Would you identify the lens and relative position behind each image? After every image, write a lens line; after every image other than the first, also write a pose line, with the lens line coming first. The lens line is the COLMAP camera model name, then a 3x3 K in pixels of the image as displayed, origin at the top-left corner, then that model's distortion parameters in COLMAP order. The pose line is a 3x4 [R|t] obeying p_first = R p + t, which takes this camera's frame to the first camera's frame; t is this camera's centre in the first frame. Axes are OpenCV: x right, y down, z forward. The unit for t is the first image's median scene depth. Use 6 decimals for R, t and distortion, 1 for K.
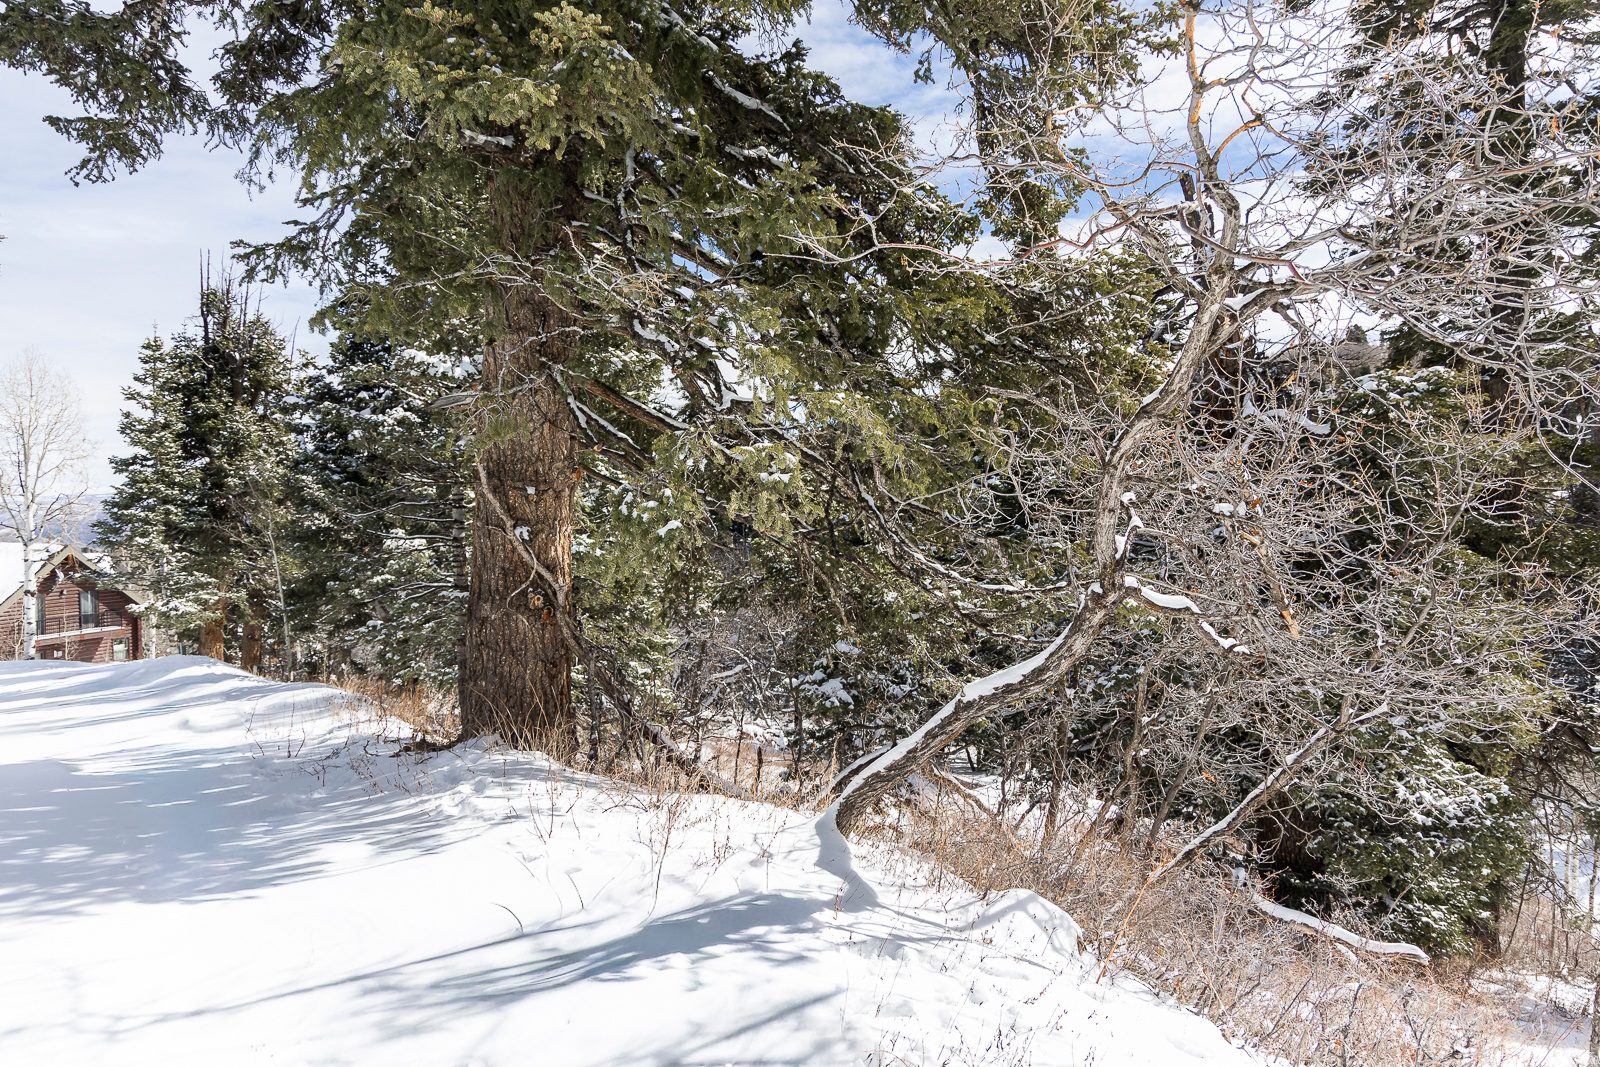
lens RADIAL K [[1050.7, 0, 800.0], [0, 1050.7, 533.5], [0, 0, 1]] dist [0.005450, 0.001009]
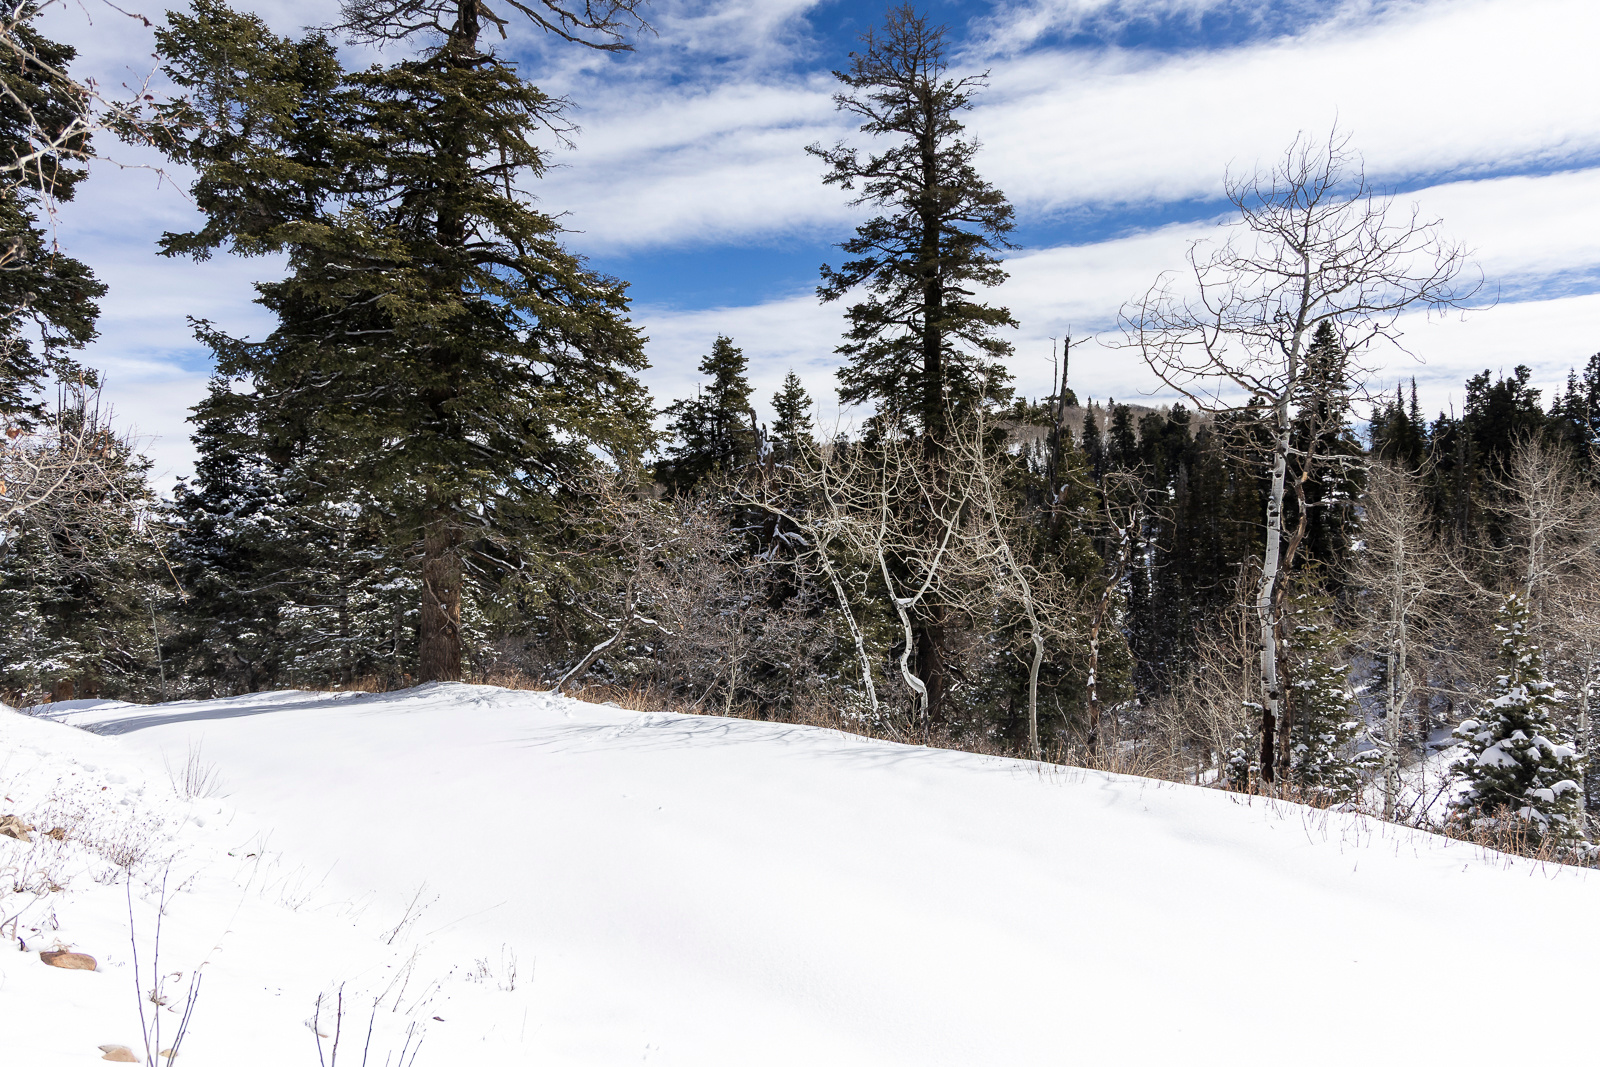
lens RADIAL K [[1050.7, 0, 800.0], [0, 1050.7, 533.5], [0, 0, 1]] dist [0.005450, 0.001009]
pose [[0.975484, -0.012922, 0.219690, 0.011489], [0.023317, 0.998724, -0.044791, -0.012367], [-0.218831, 0.048815, 0.974541, -0.507914]]
